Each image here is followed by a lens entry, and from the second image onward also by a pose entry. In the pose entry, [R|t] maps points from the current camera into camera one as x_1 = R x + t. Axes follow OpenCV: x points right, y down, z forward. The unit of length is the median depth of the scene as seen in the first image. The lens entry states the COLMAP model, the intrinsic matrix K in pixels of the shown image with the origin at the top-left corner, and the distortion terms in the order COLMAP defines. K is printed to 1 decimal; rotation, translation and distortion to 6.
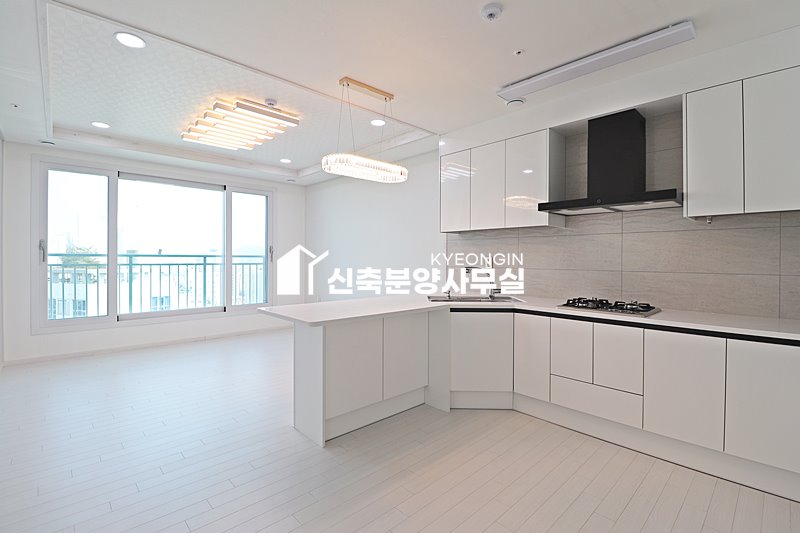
lens RADIAL K [[365.2, 0, 404.7], [0, 365.2, 259.3], [0, 0, 1]] dist [-0.000924, -0.013400]
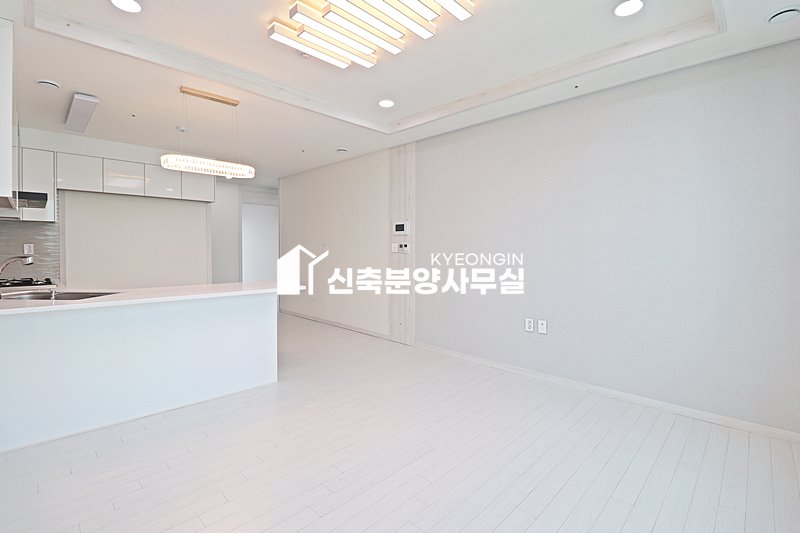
lens RADIAL K [[369.3, 0, 402.2], [0, 369.3, 256.7], [0, 0, 1]] dist [0.000328, -0.012768]
pose [[-0.999471, -0.008894, -0.031281, -0.511855], [-0.009579, 0.999716, 0.021819, -0.000596], [0.031078, 0.022107, -0.999272, 1.680849]]
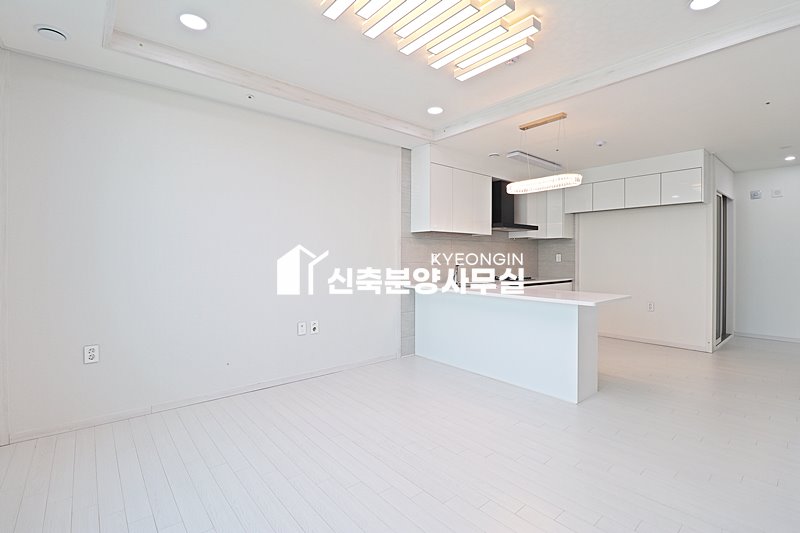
lens RADIAL K [[369.3, 0, 402.2], [0, 369.3, 256.7], [0, 0, 1]] dist [0.000328, -0.012768]
pose [[0.055282, -0.005449, 0.998456, -1.093524], [-0.000661, 0.999985, 0.005494, -0.002370], [-0.998471, -0.000964, 0.055277, 1.094154]]
